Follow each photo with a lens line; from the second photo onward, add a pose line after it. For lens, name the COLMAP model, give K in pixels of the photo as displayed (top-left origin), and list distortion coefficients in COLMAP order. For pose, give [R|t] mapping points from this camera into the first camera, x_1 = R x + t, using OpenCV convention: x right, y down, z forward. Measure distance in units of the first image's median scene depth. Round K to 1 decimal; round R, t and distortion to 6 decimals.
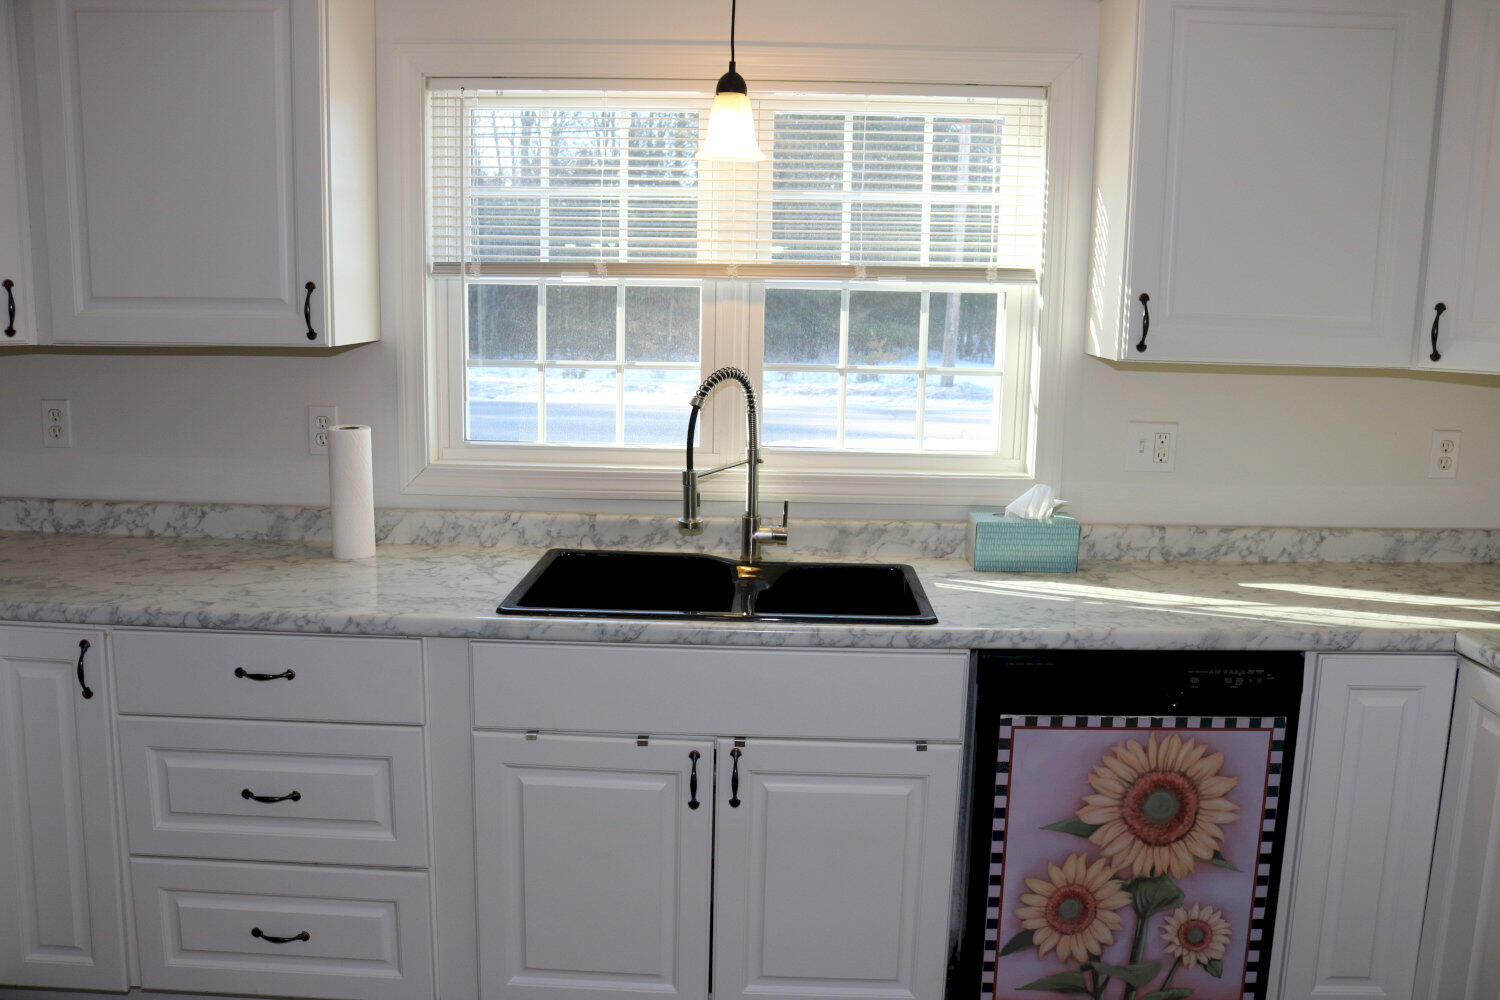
lens RADIAL K [[1249.2, 0, 750.0], [0, 1249.2, 500.0], [0, 0, 1]] dist [-0.165524, 0.151094]
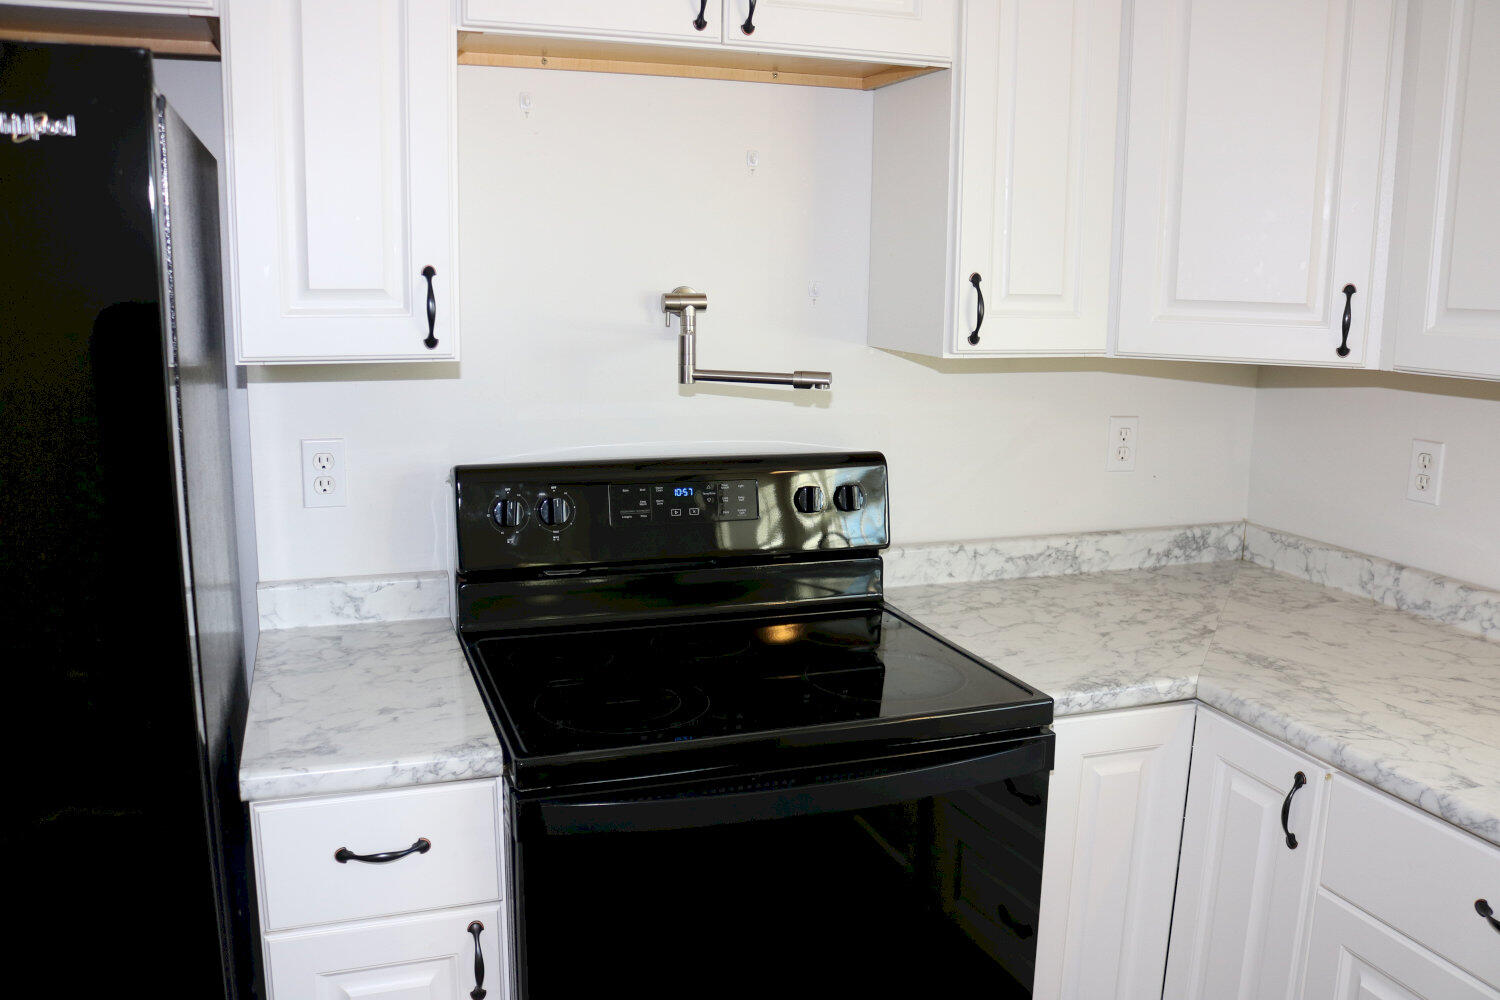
lens RADIAL K [[1249.2, 0, 750.0], [0, 1249.2, 500.0], [0, 0, 1]] dist [-0.165524, 0.151094]
pose [[0.354391, 0.147901, -0.923327, -0.013748], [-0.159827, 0.982463, 0.096029, -0.056403], [0.921337, 0.113541, 0.371815, 0.347015]]
